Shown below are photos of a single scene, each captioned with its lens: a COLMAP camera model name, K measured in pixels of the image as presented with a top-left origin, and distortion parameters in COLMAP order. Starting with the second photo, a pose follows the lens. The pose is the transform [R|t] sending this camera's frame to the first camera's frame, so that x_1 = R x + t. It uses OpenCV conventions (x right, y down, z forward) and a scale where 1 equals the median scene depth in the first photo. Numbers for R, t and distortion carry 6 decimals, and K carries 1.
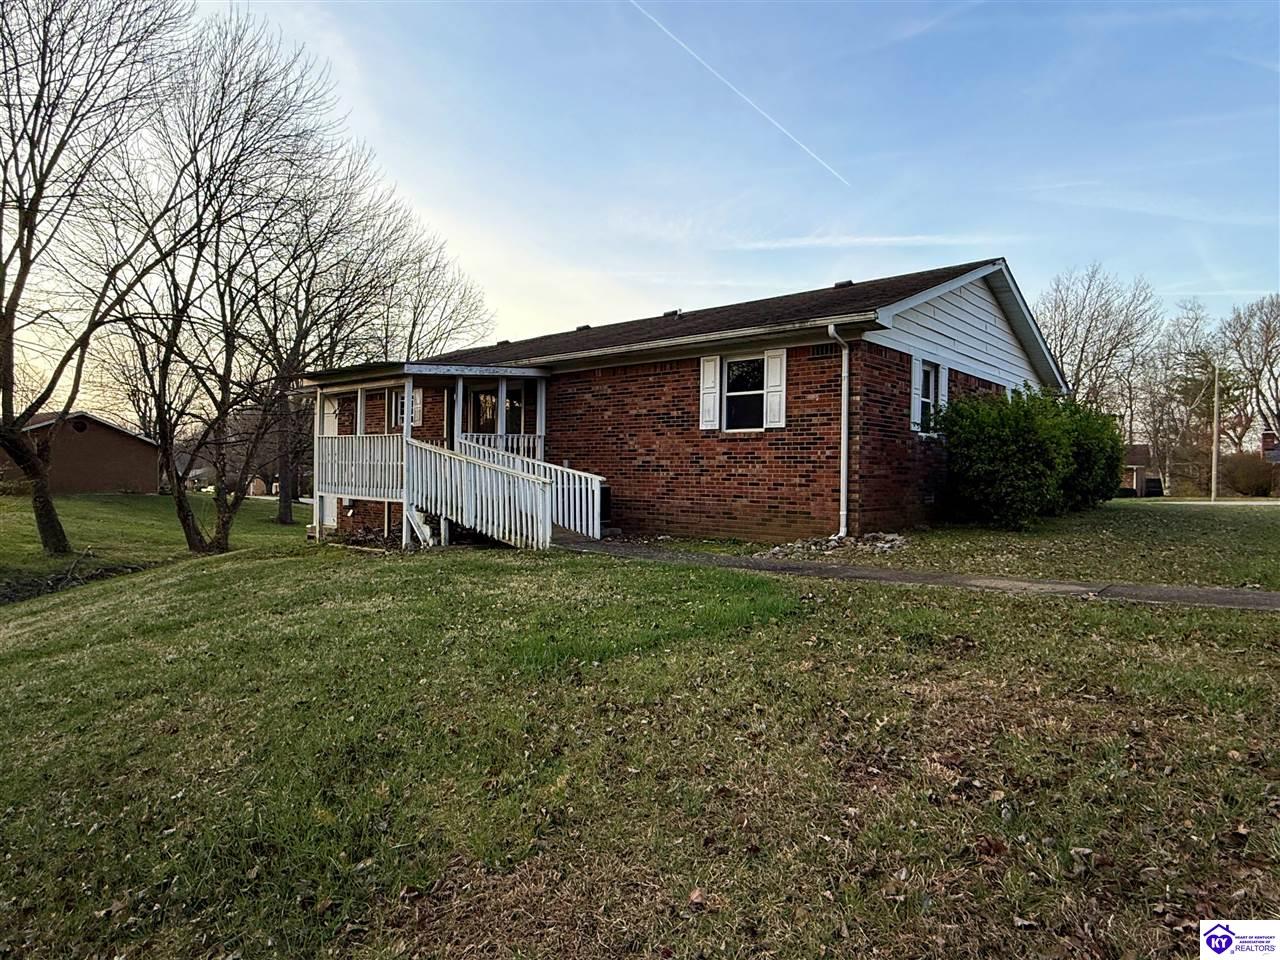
lens RADIAL K [[759.1, 0, 603.5], [0, 759.1, 485.9], [0, 0, 1]] dist [0.012314, -0.003239]
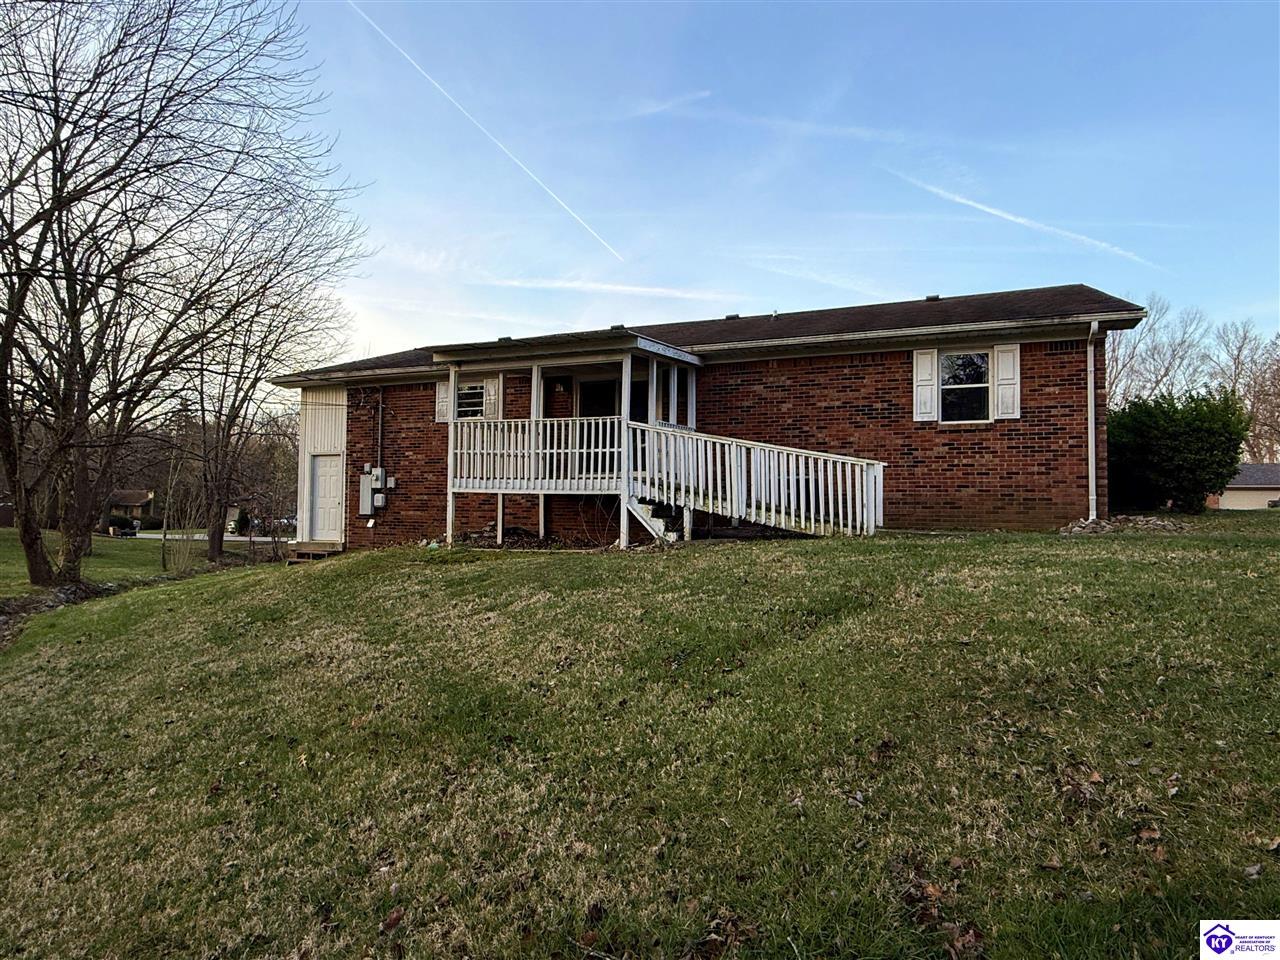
lens RADIAL K [[759.1, 0, 614.5], [0, 759.1, 477.1], [0, 0, 1]] dist [0.012314, -0.003239]
pose [[0.945242, 0.010342, 0.326205, -0.601027], [0.006995, 0.998626, -0.051931, 0.051640], [-0.326294, 0.051369, 0.943872, 0.188397]]
